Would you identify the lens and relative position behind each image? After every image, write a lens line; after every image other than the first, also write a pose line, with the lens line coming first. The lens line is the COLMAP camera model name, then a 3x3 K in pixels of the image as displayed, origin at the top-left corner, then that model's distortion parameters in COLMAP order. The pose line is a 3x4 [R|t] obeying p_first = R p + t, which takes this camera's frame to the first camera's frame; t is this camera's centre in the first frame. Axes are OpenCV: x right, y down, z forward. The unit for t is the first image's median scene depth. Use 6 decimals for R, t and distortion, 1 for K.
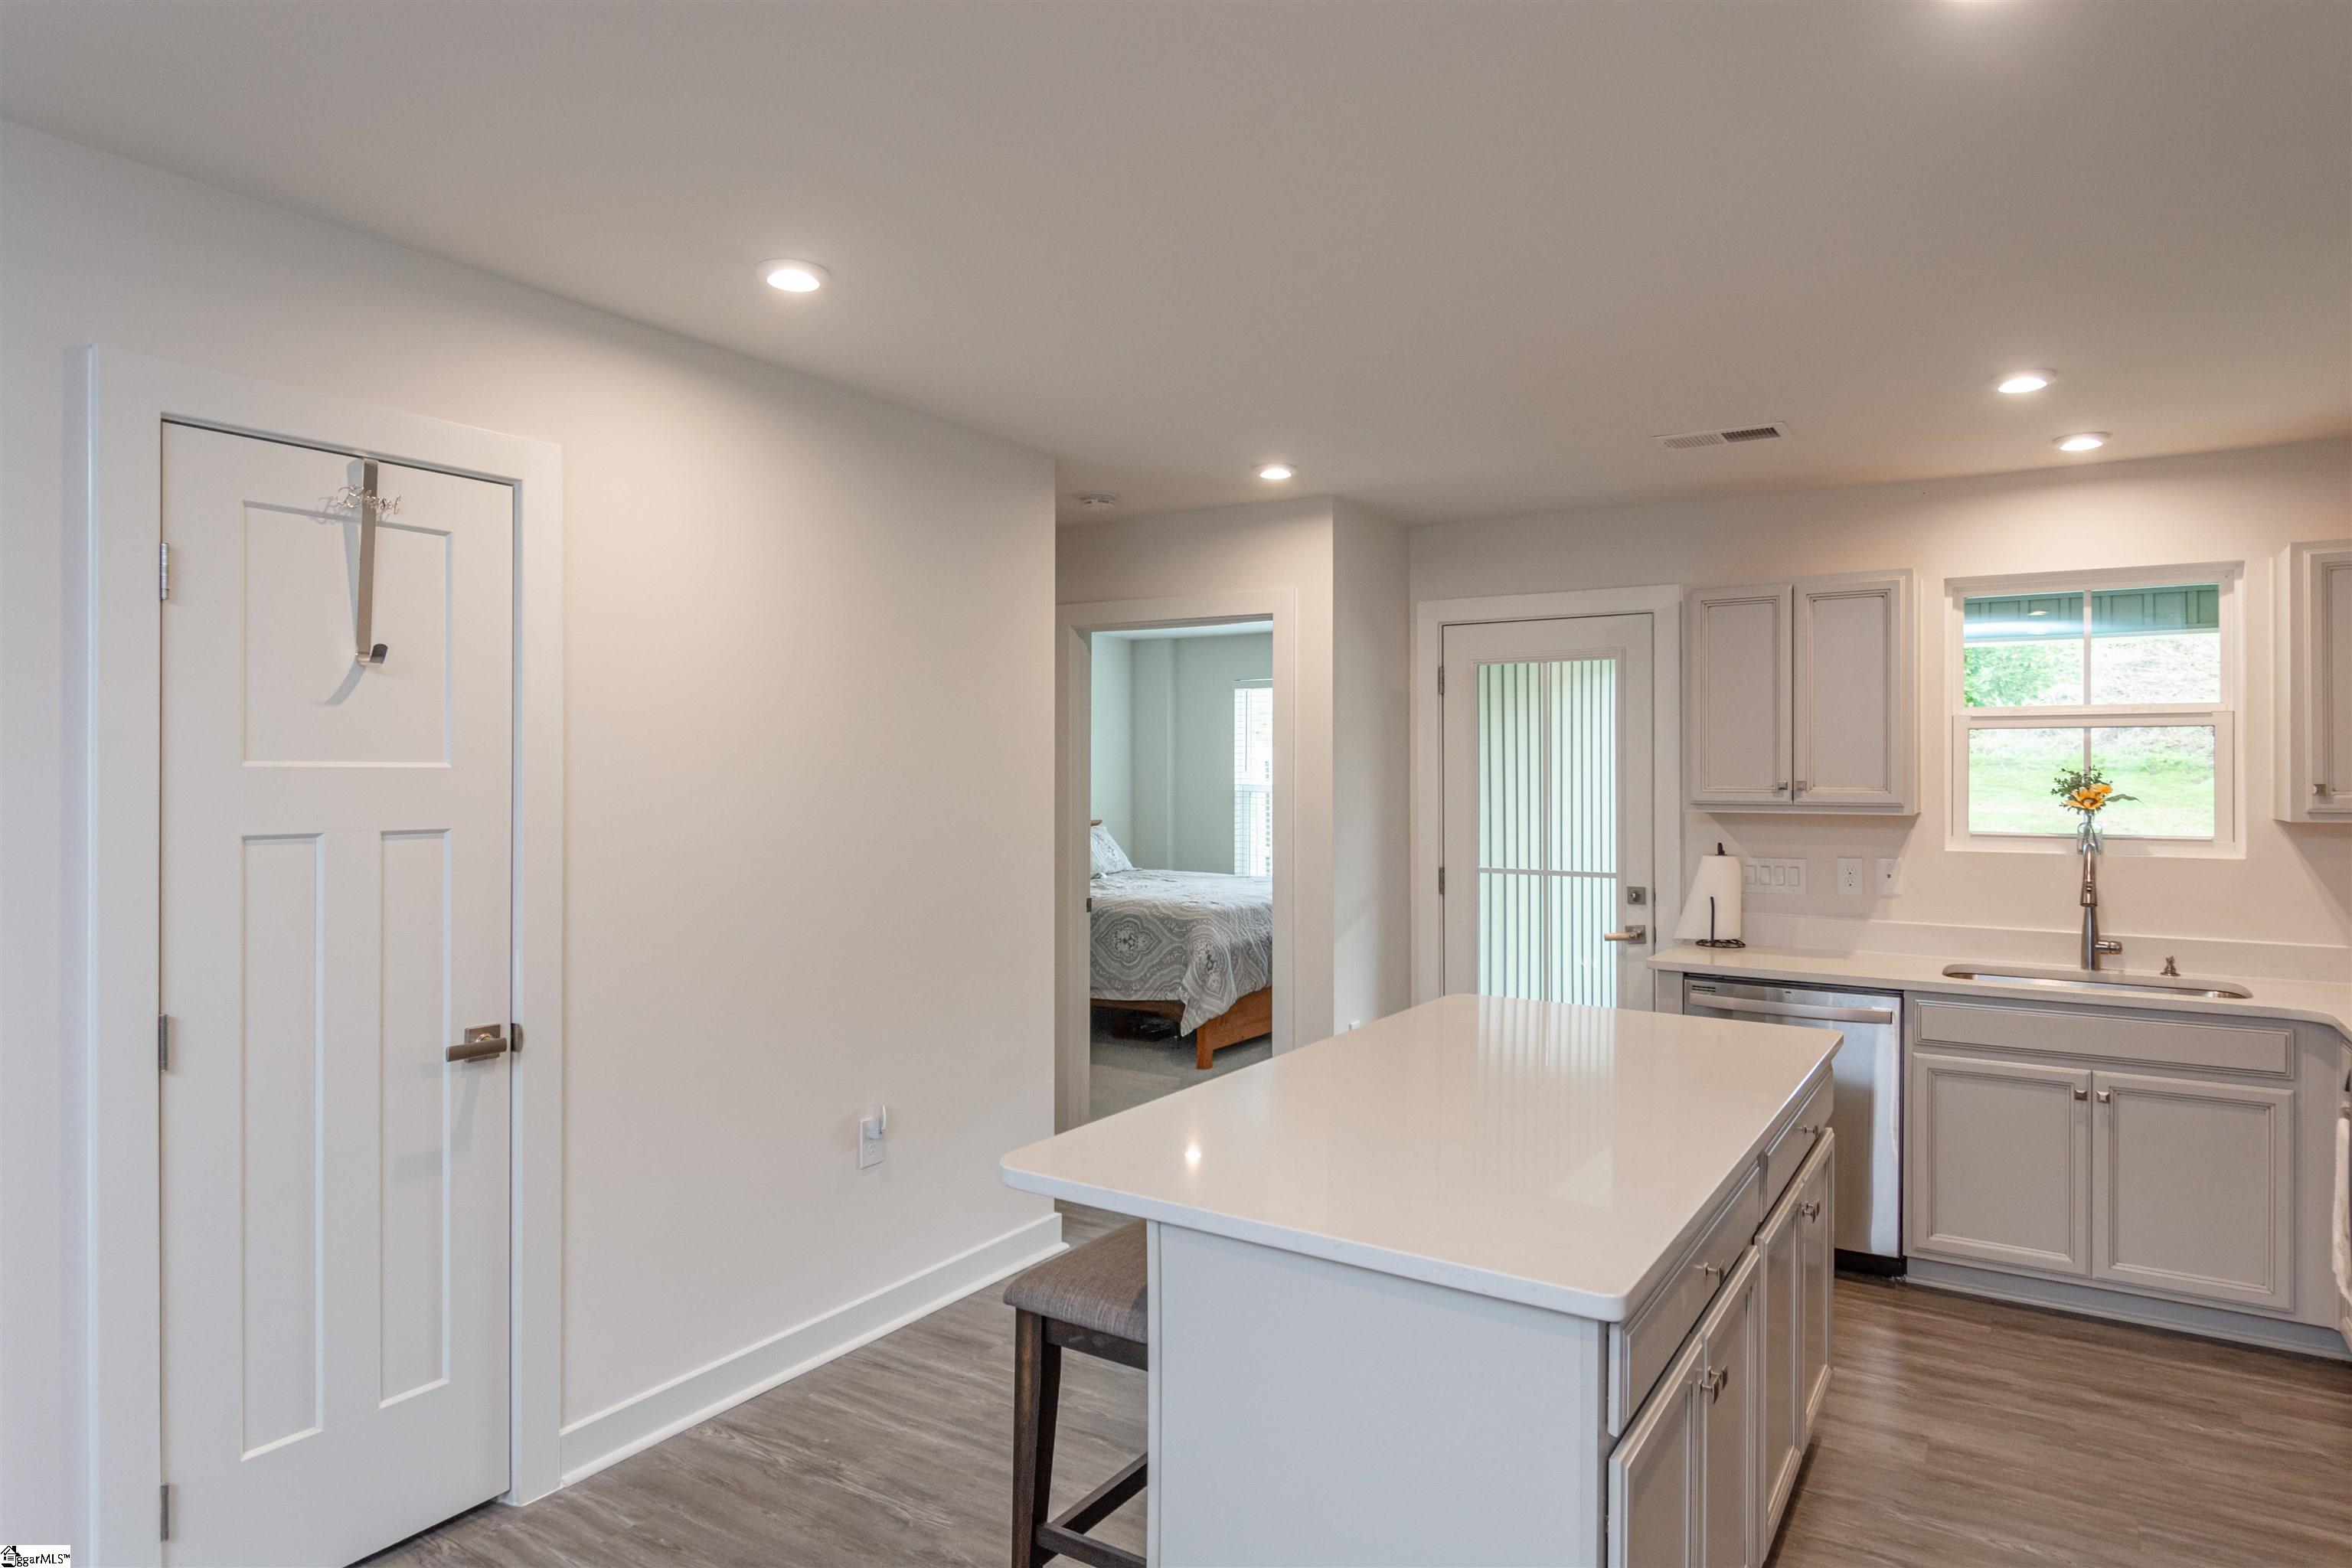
lens RADIAL K [[1345.2, 0, 1153.2], [0, 1345.2, 766.3], [0, 0, 1]] dist [0.002507, -0.006560]
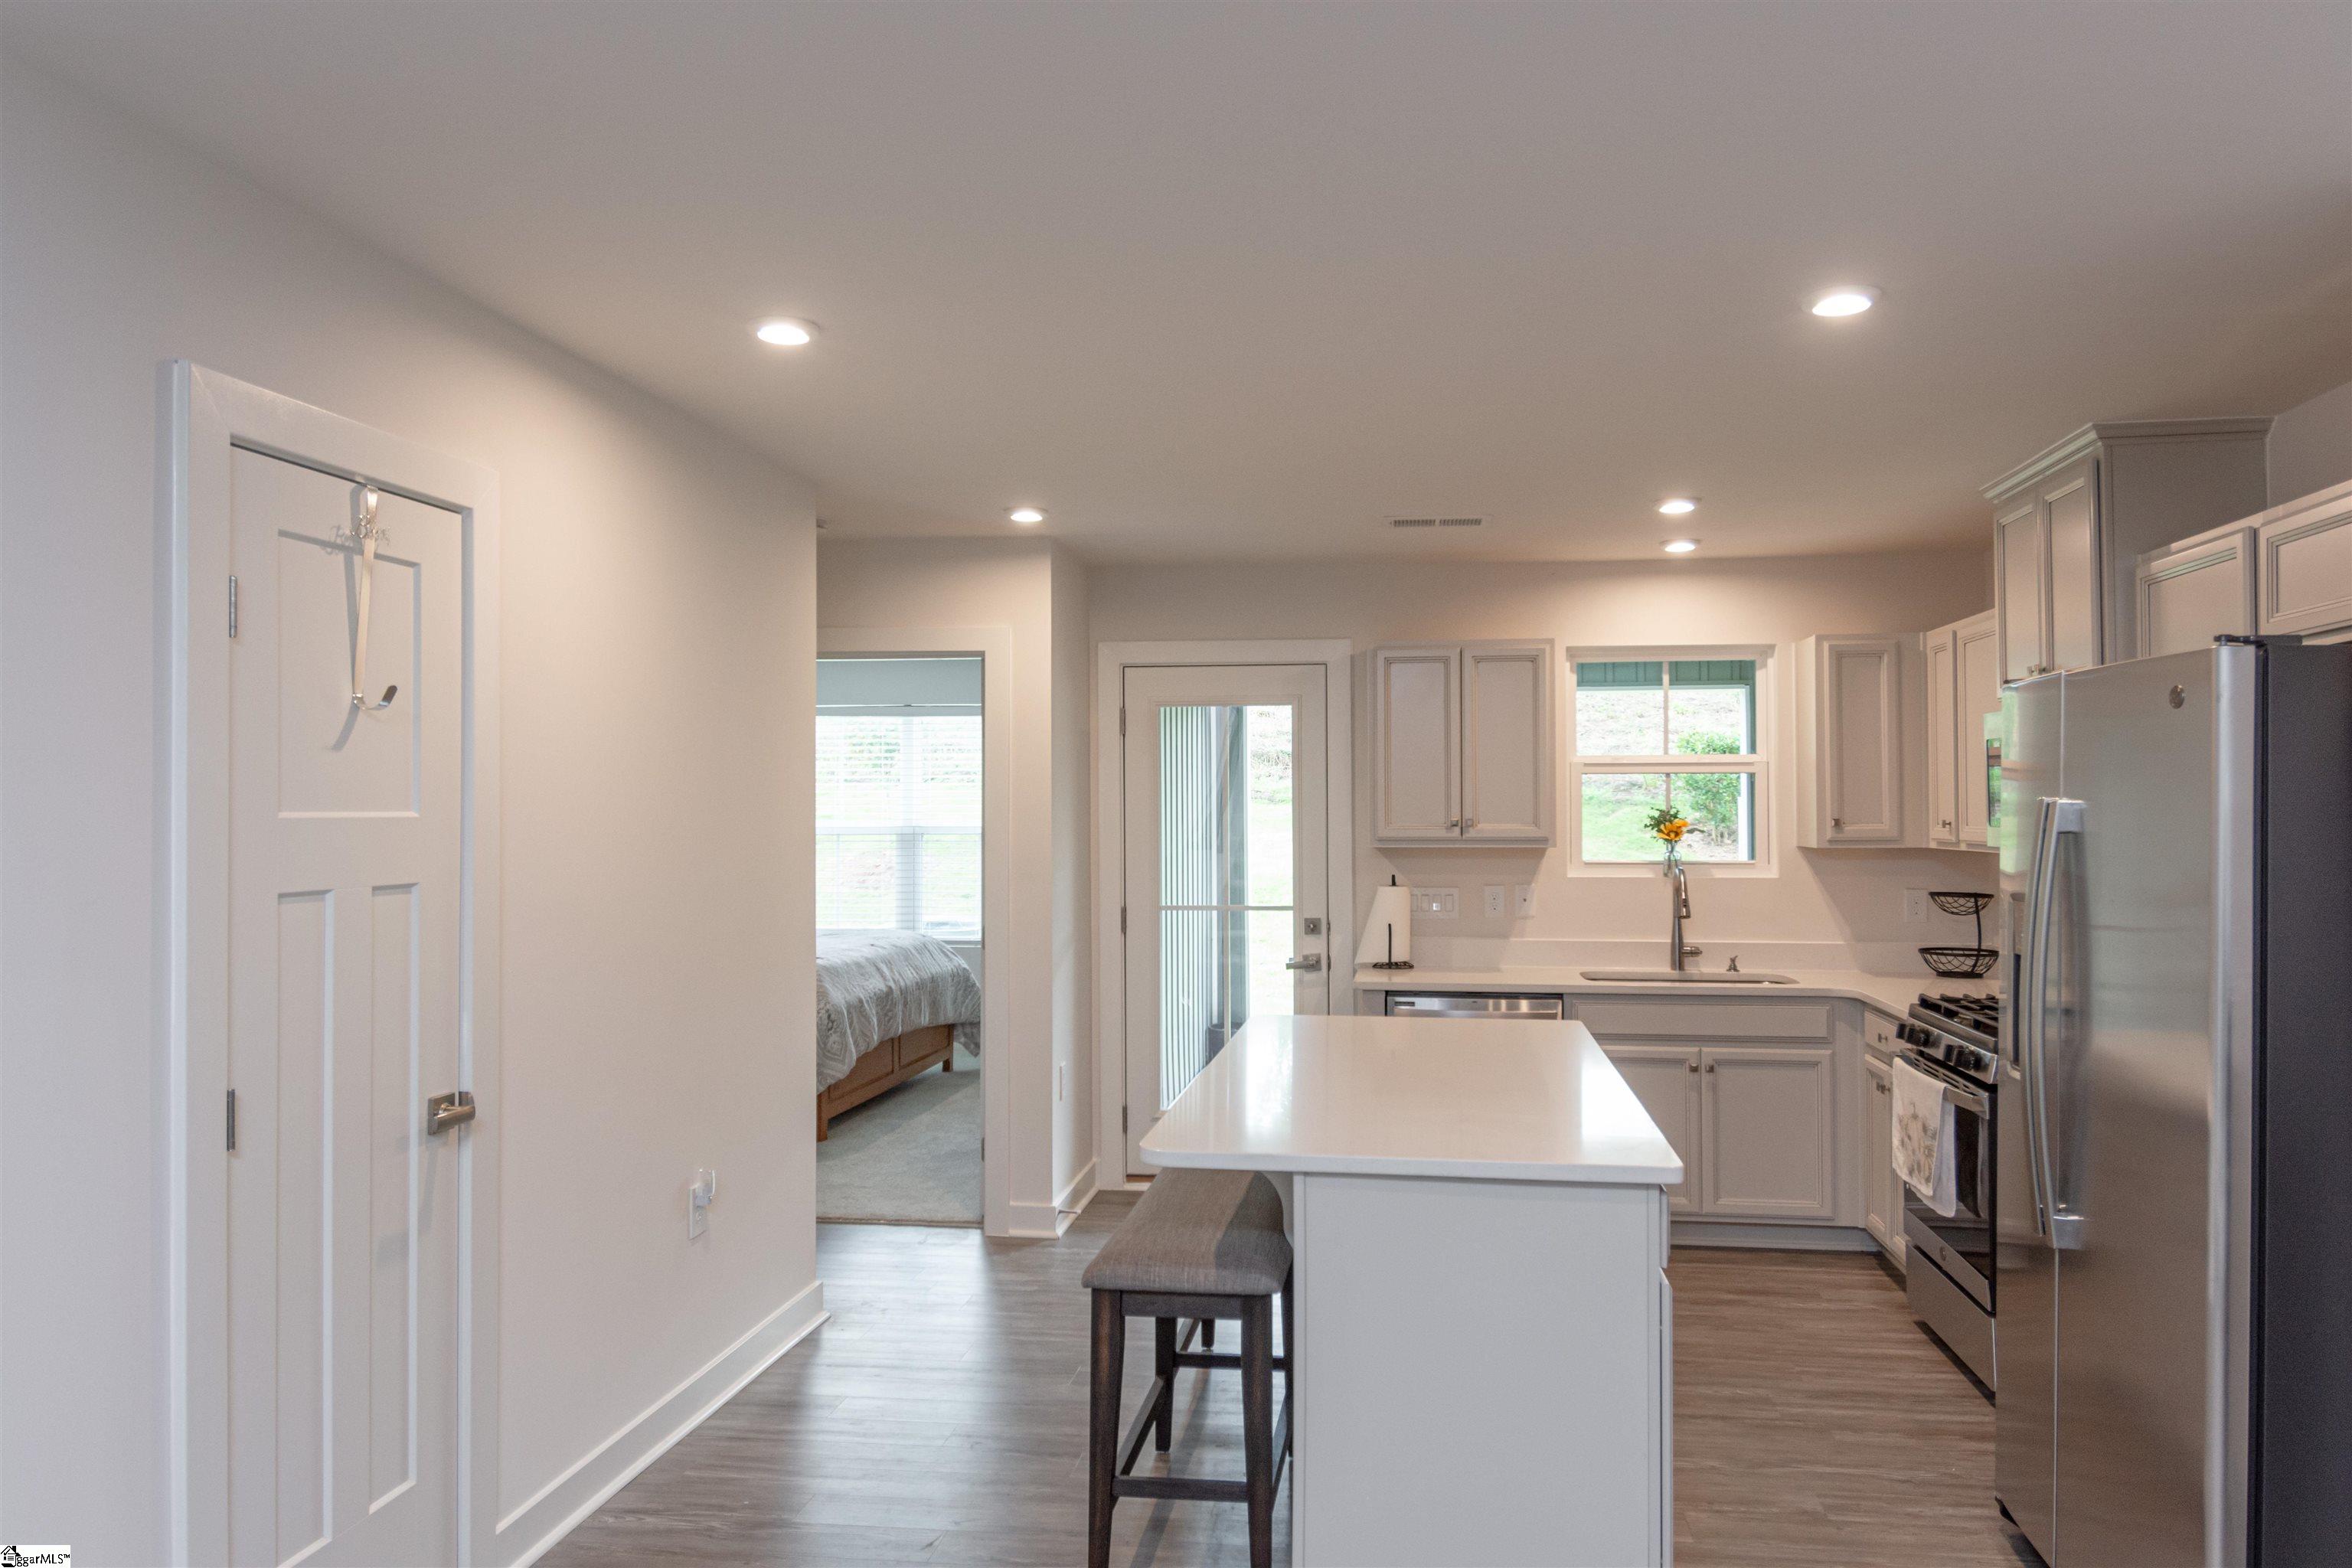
lens RADIAL K [[1597.2, 0, 1182.0], [0, 1597.2, 783.7], [0, 0, 1]] dist [0.024352, -0.028766]
pose [[0.909516, 0.001539, 0.415666, -0.333271], [0.003167, 0.999938, -0.010631, -0.005692], [-0.415657, 0.010986, 0.909455, -0.148939]]
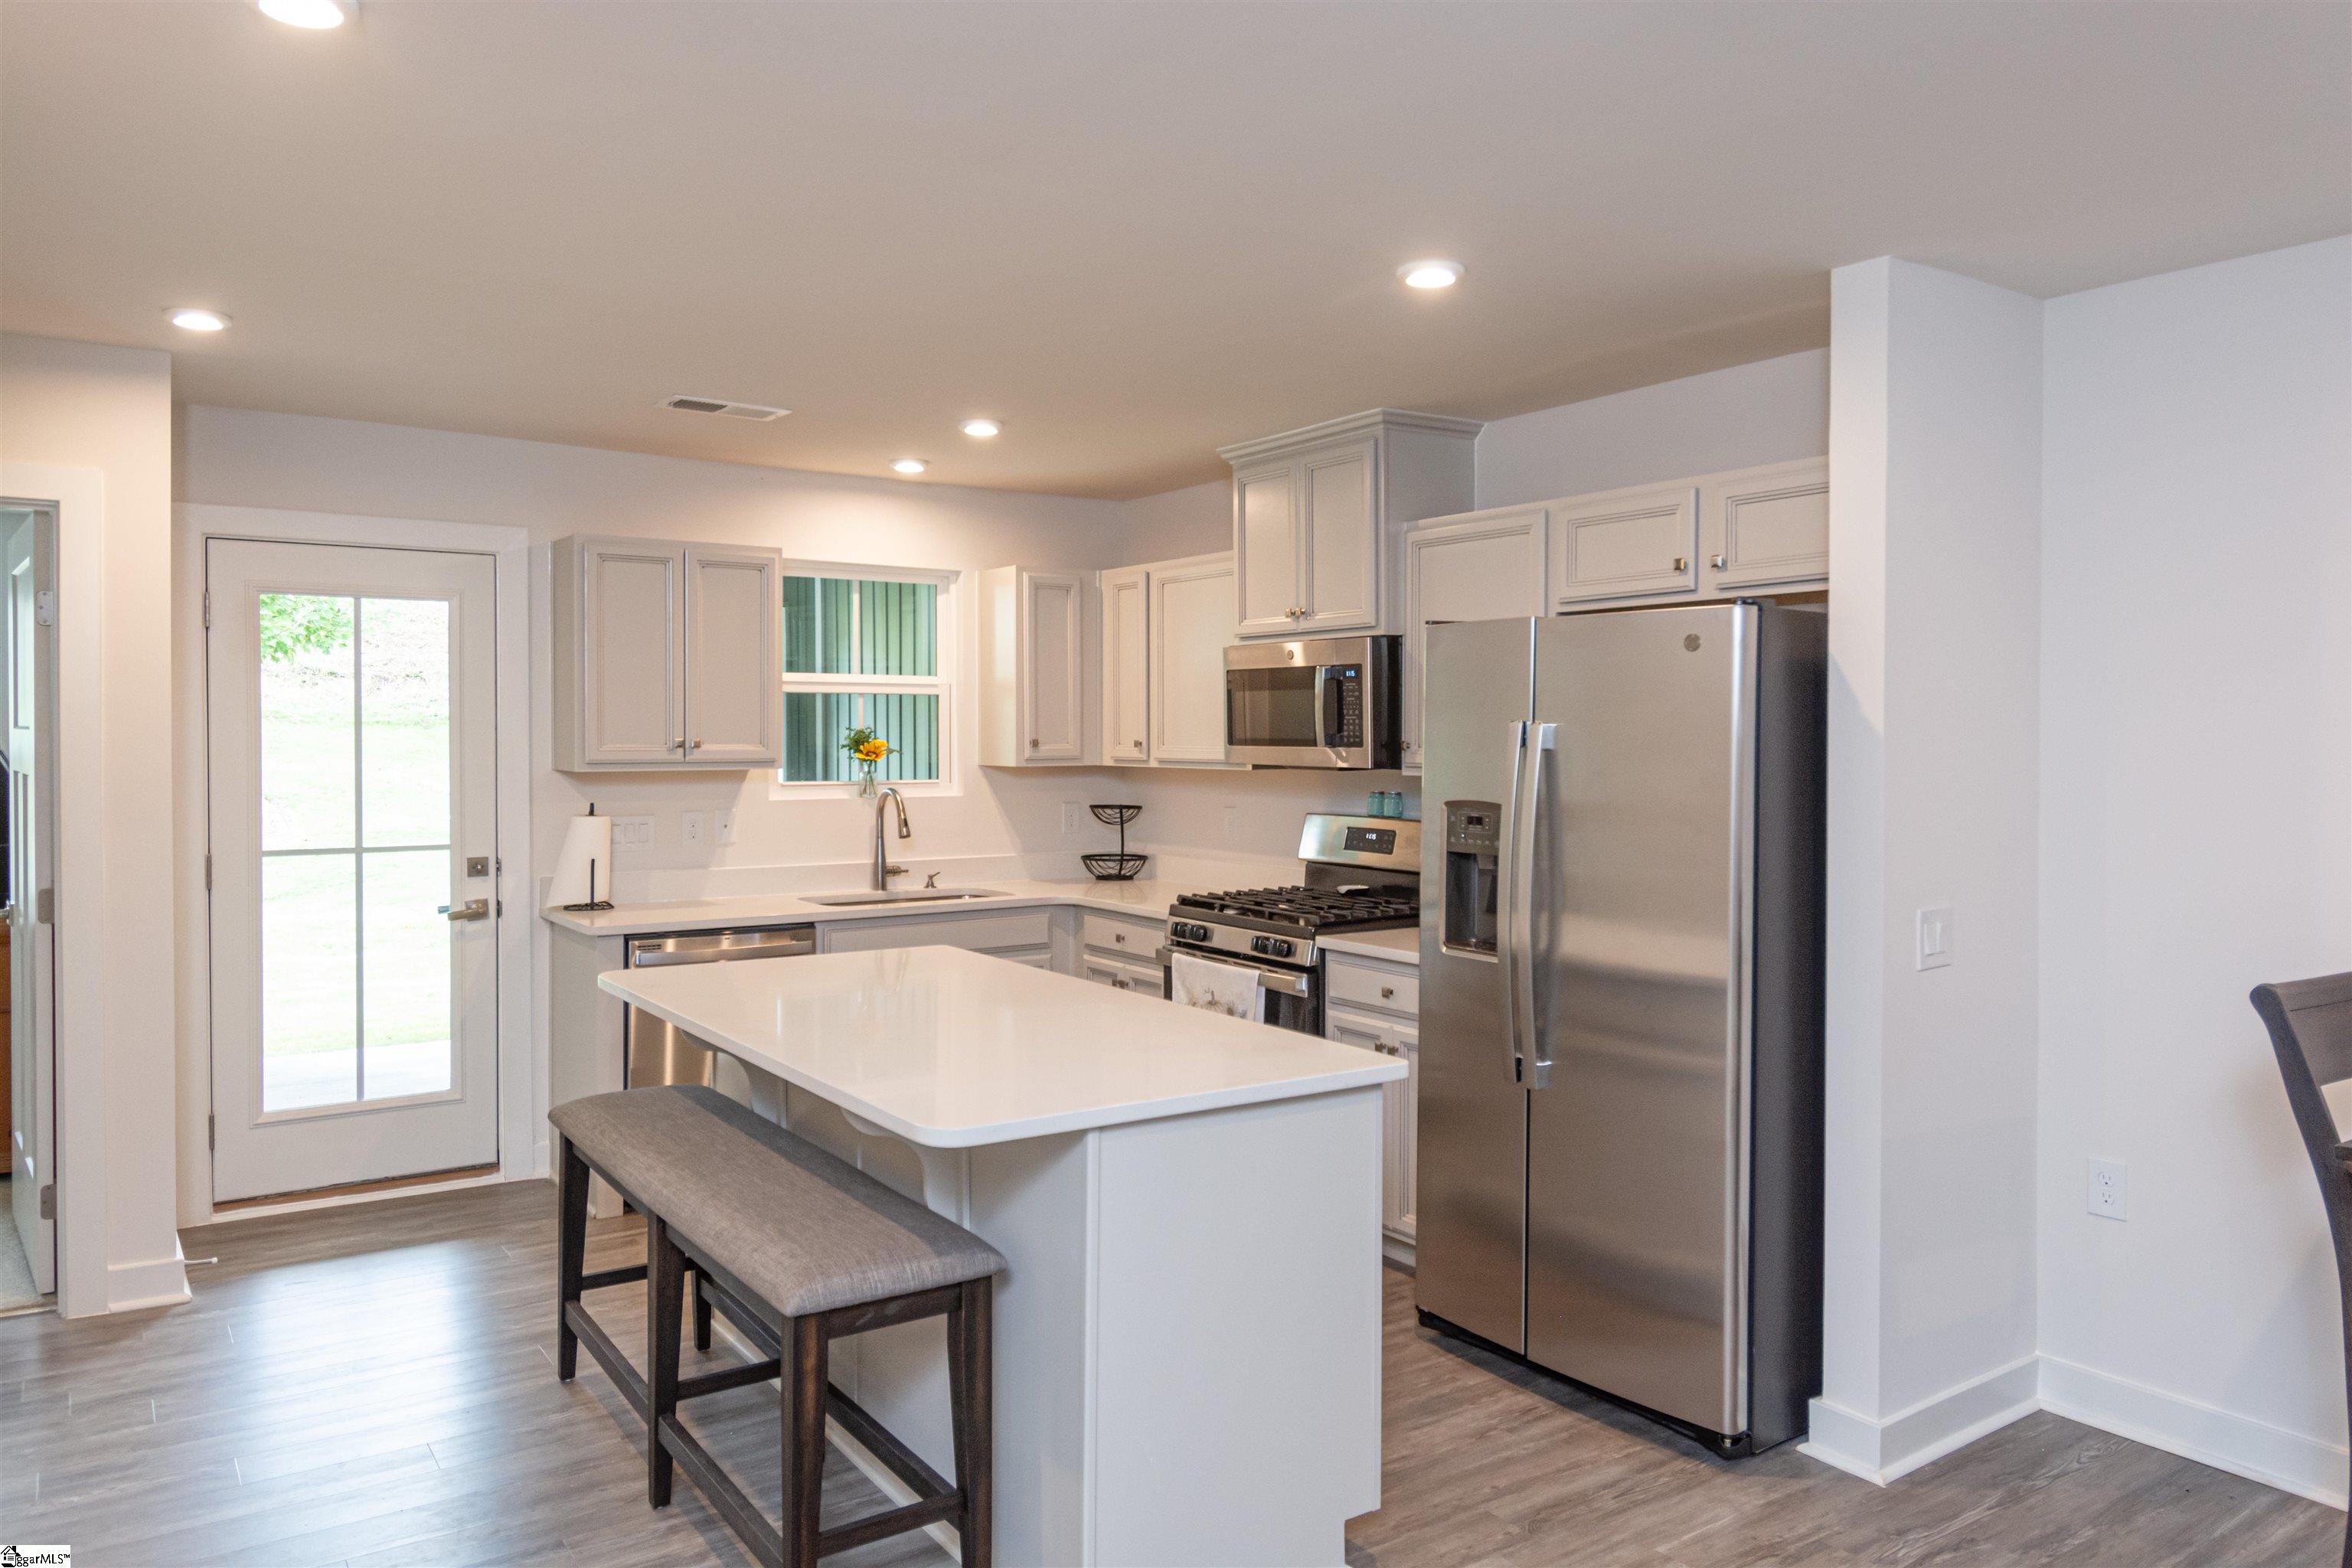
lens RADIAL K [[1597.2, 0, 1168.6], [0, 1597.2, 762.4], [0, 0, 1]] dist [0.024352, -0.028766]
pose [[0.391184, -0.020332, 0.920088, -0.560757], [-0.005757, 0.999682, 0.024538, -0.003728], [-0.920295, -0.014895, 0.390942, 0.190960]]
